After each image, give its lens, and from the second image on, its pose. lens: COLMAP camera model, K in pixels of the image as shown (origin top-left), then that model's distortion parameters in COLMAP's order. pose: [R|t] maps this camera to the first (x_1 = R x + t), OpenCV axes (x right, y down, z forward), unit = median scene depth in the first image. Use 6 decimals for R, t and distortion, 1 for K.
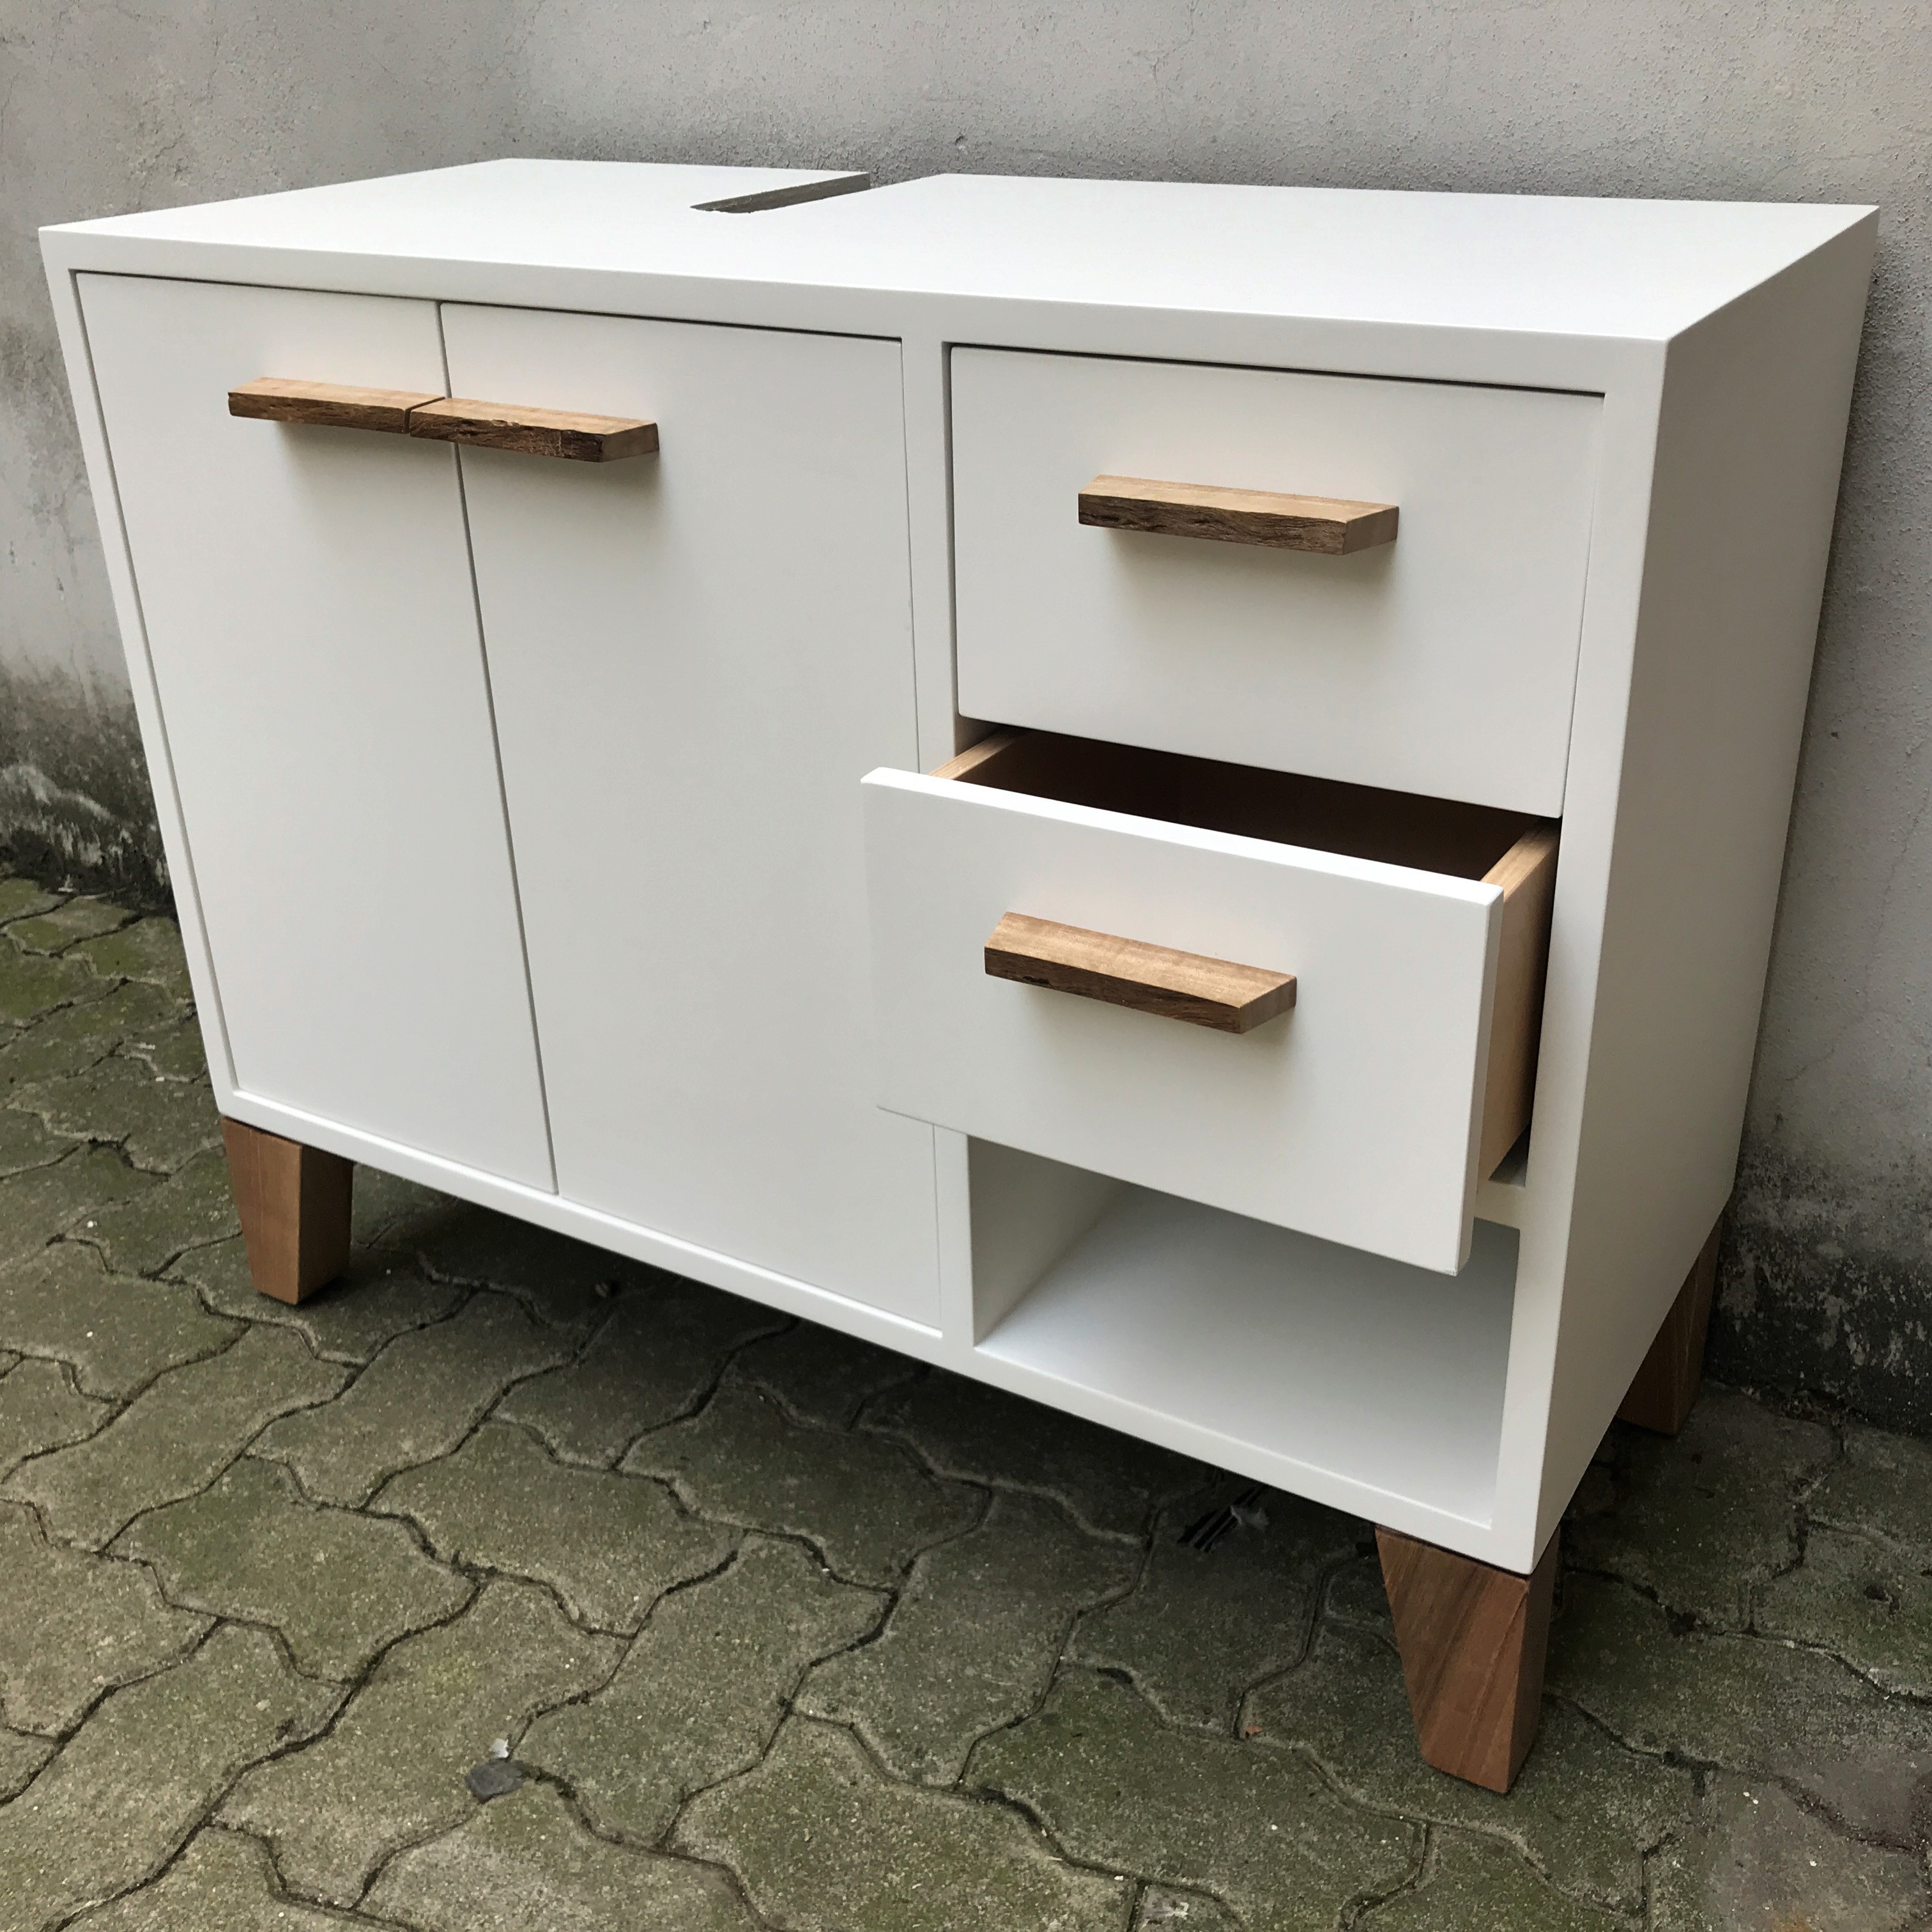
lens RADIAL K [[2142.4, 0, 950.0], [0, 2142.4, 975.7], [0, 0, 1]] dist [-0.002680, 0.000000]
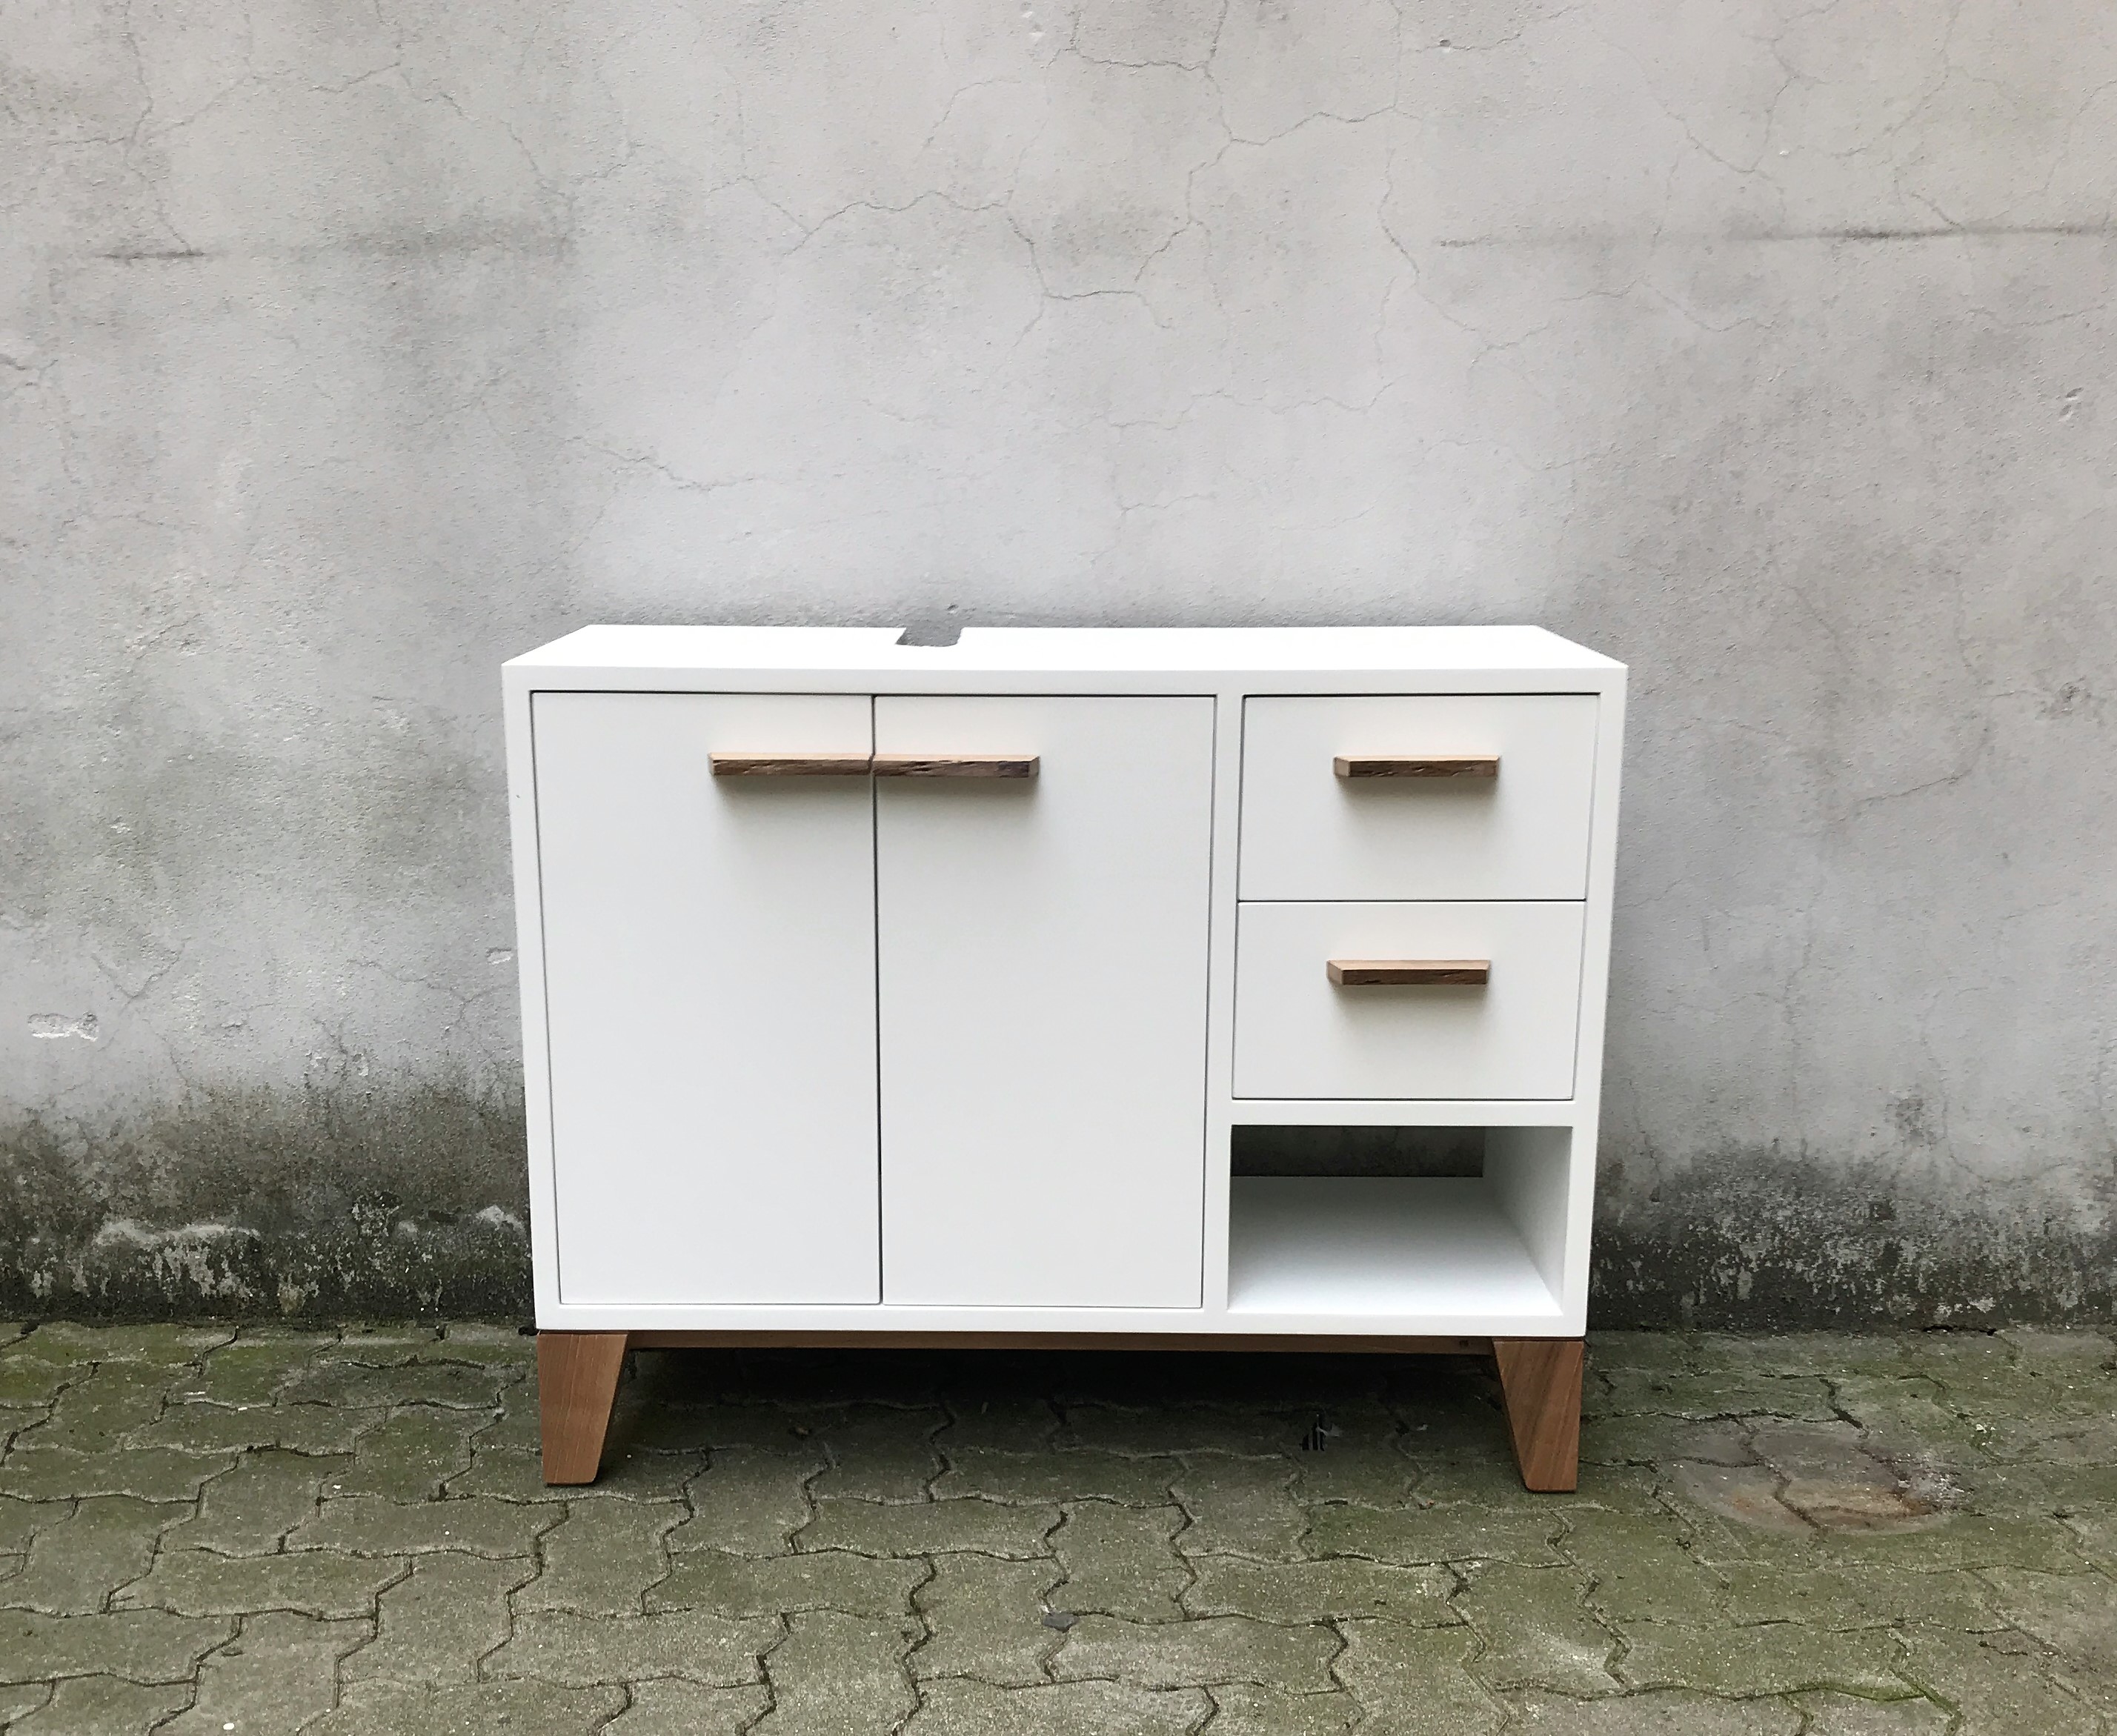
lens RADIAL K [[2514.3, 0, 1001.4], [0, 2514.3, 1065.8], [0, 0, 1]] dist [0.000194, 0.000000]
pose [[0.857157, -0.101464, 0.504963, -1.089242], [0.203857, 0.967176, -0.151702, 0.253151], [-0.472995, 0.232973, 0.849705, -0.570784]]
